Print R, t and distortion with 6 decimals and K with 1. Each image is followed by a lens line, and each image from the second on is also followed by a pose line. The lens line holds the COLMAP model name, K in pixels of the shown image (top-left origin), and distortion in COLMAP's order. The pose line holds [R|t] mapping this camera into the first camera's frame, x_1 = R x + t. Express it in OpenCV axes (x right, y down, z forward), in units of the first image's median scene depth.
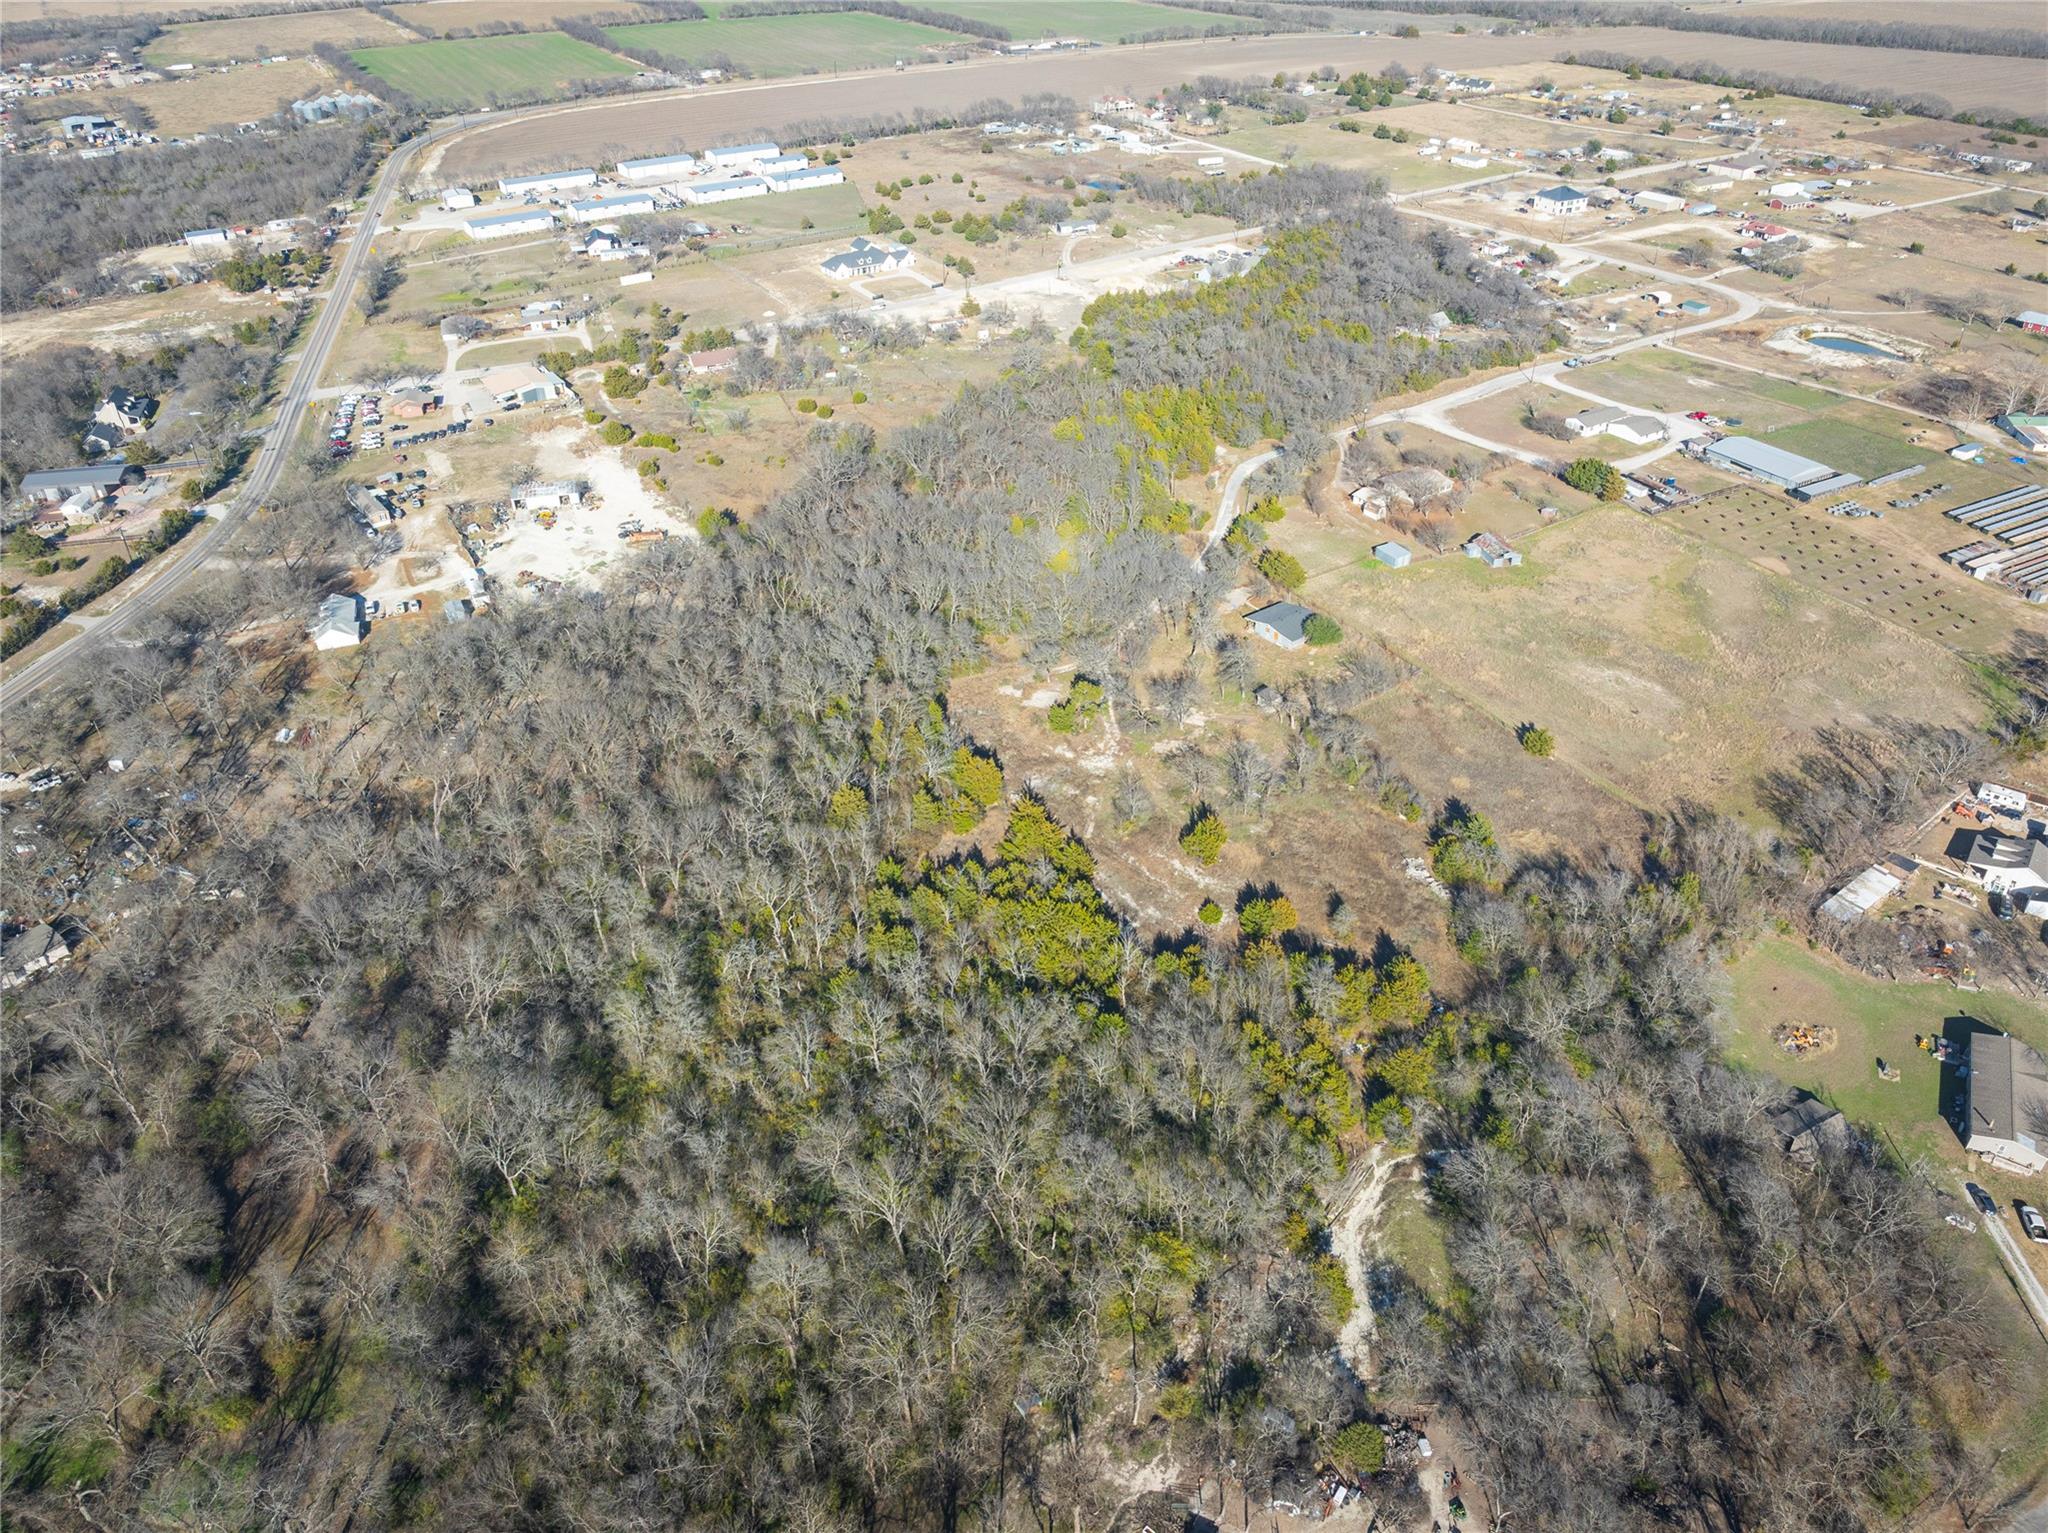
lens RADIAL K [[1440.4, 0, 1026.7], [0, 1440.4, 761.0], [0, 0, 1]] dist [-0.025863, 0.013841]
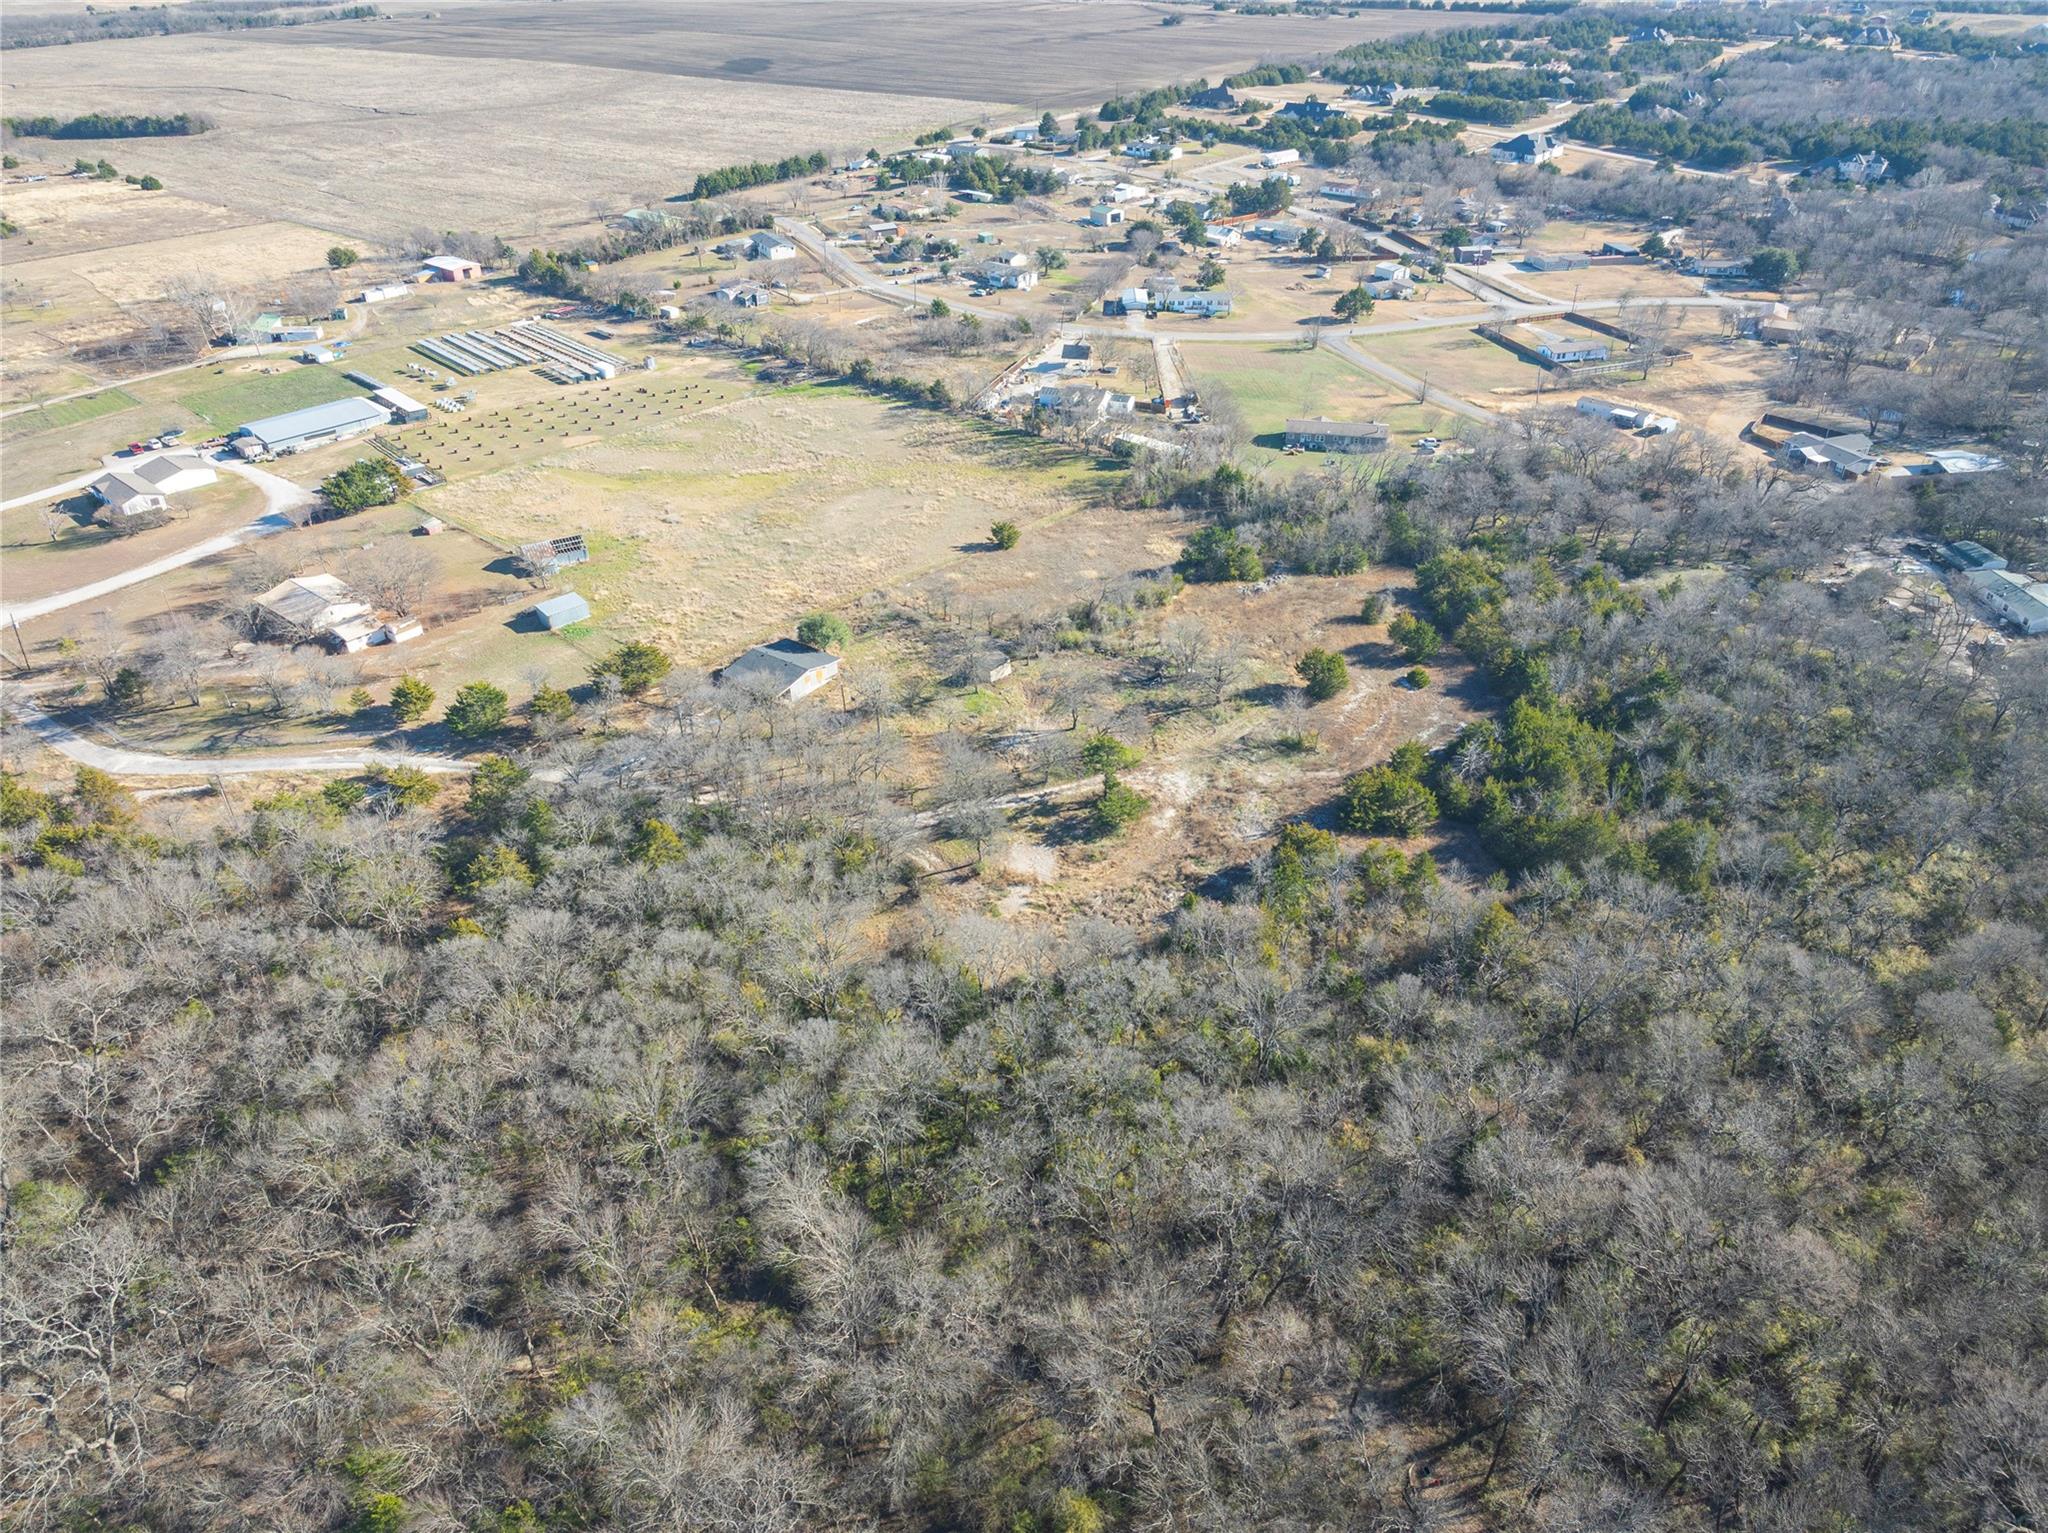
lens RADIAL K [[1440.4, 0, 1026.7], [0, 1440.4, 761.0], [0, 0, 1]] dist [-0.025863, 0.013841]
pose [[-0.281945, -0.494383, 0.822249, -0.339525], [0.544499, 0.623180, 0.561397, -0.298105], [-0.789954, 0.605997, 0.093488, 0.652179]]
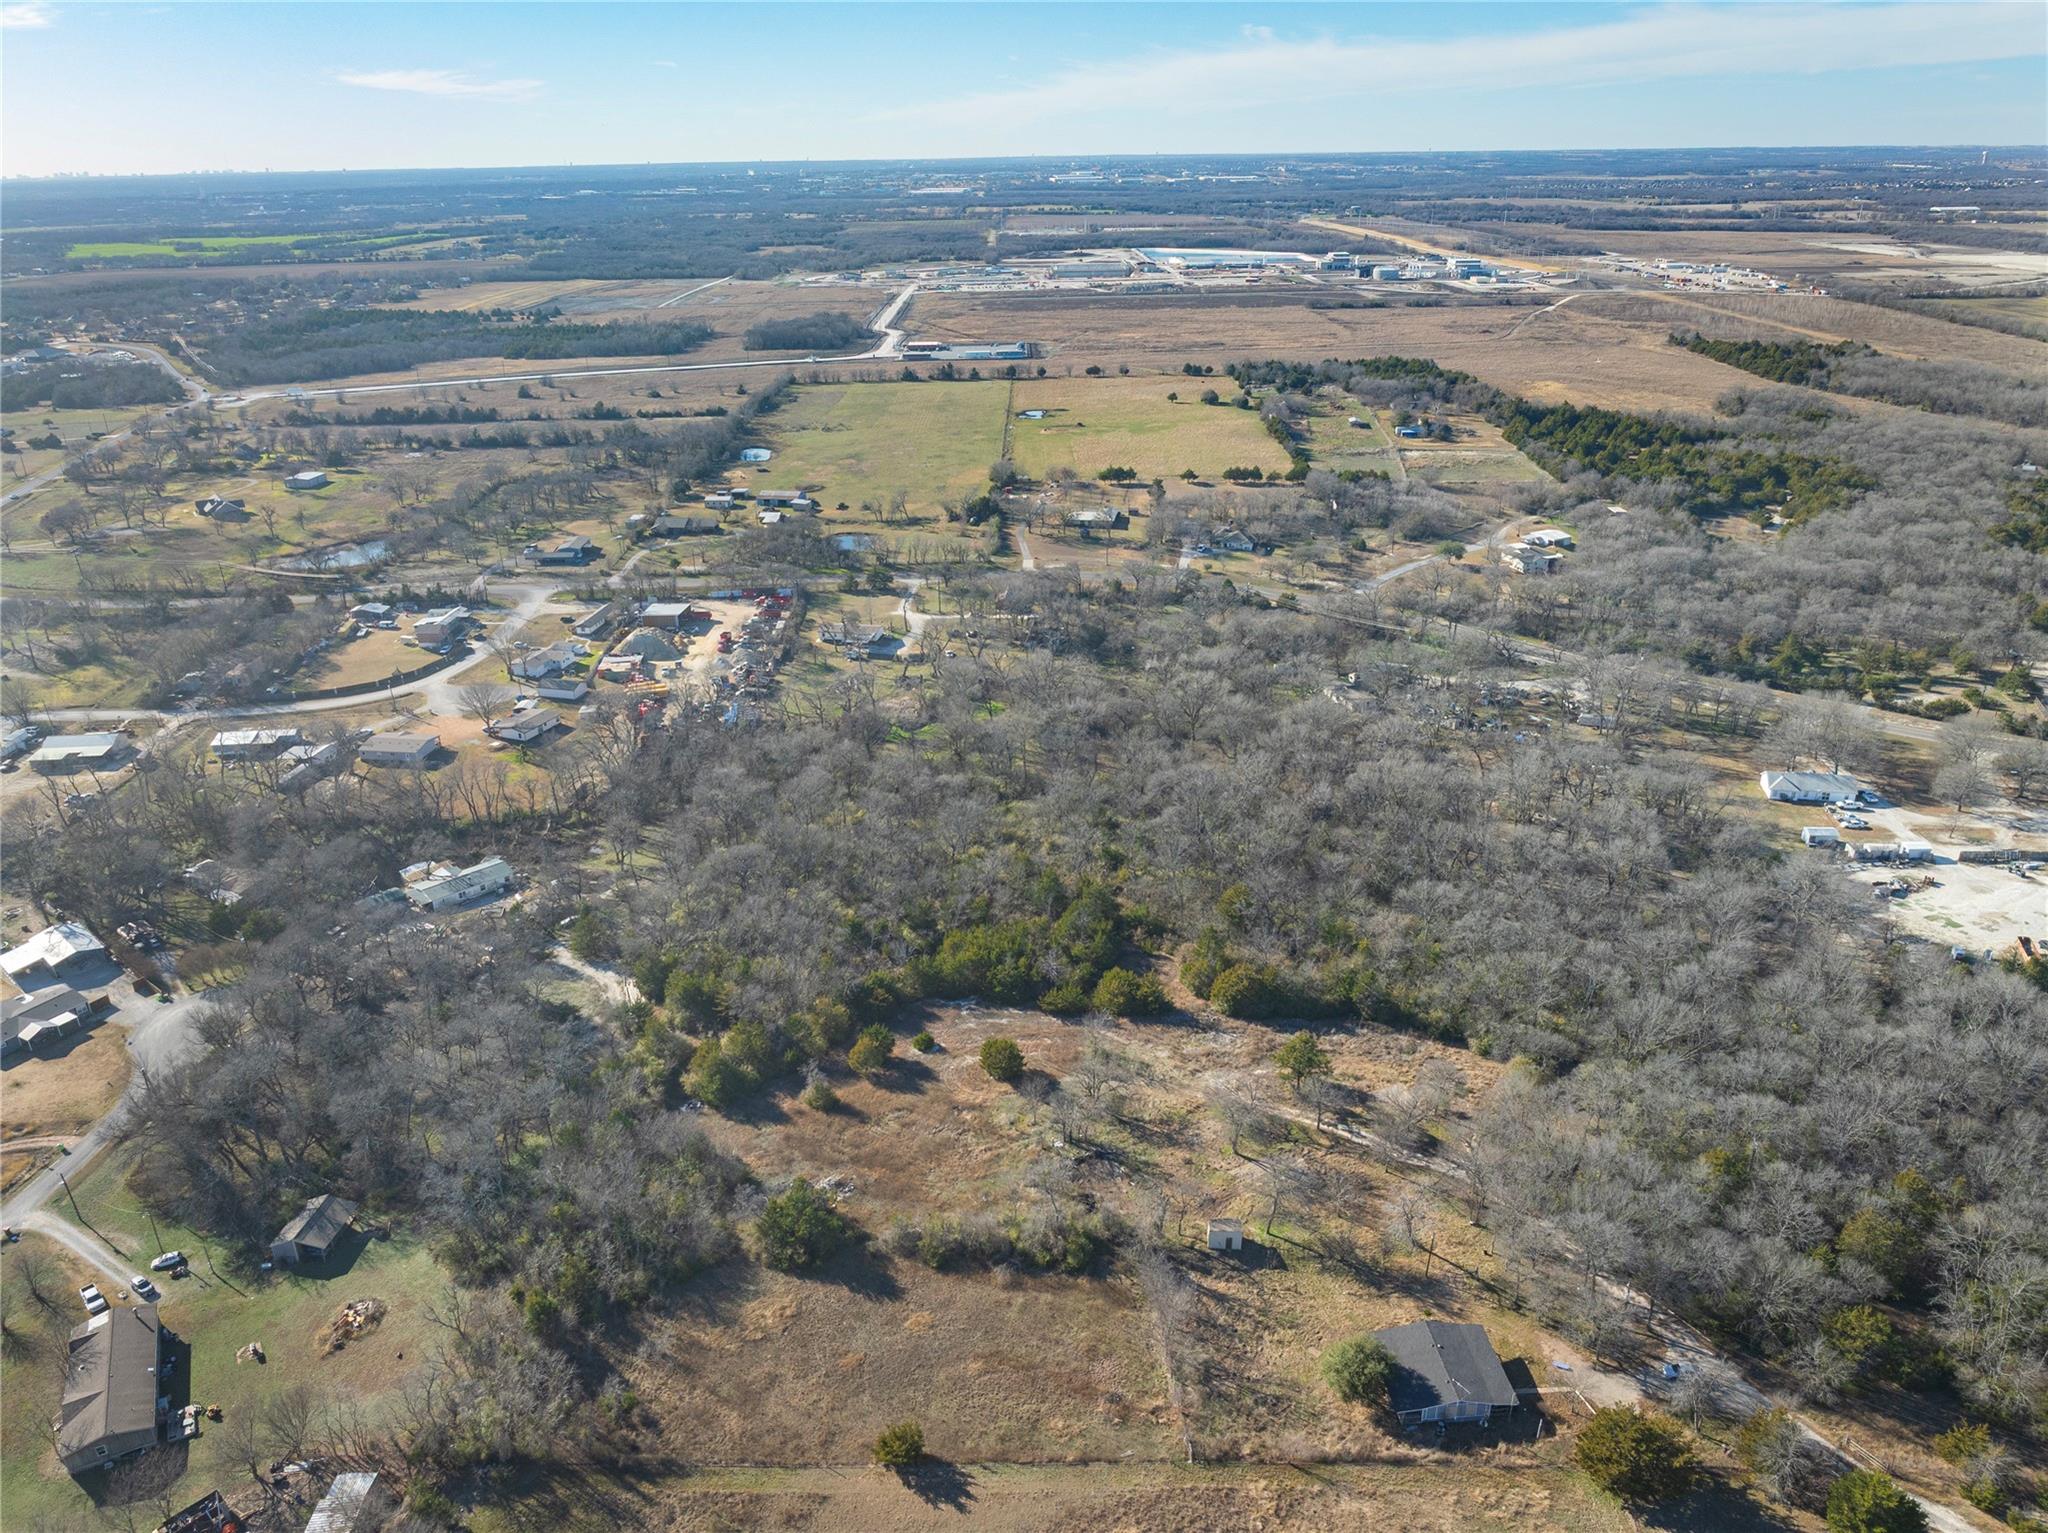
lens RADIAL K [[1447.3, 0, 1024.0], [0, 1447.3, 766.5], [0, 0, 1]] dist [-0.037045, 0.024300]
pose [[-0.549051, 0.345645, -0.760969, 0.443113], [-0.442874, 0.651831, 0.615613, -0.374315], [0.708806, 0.675016, -0.204811, 0.639430]]
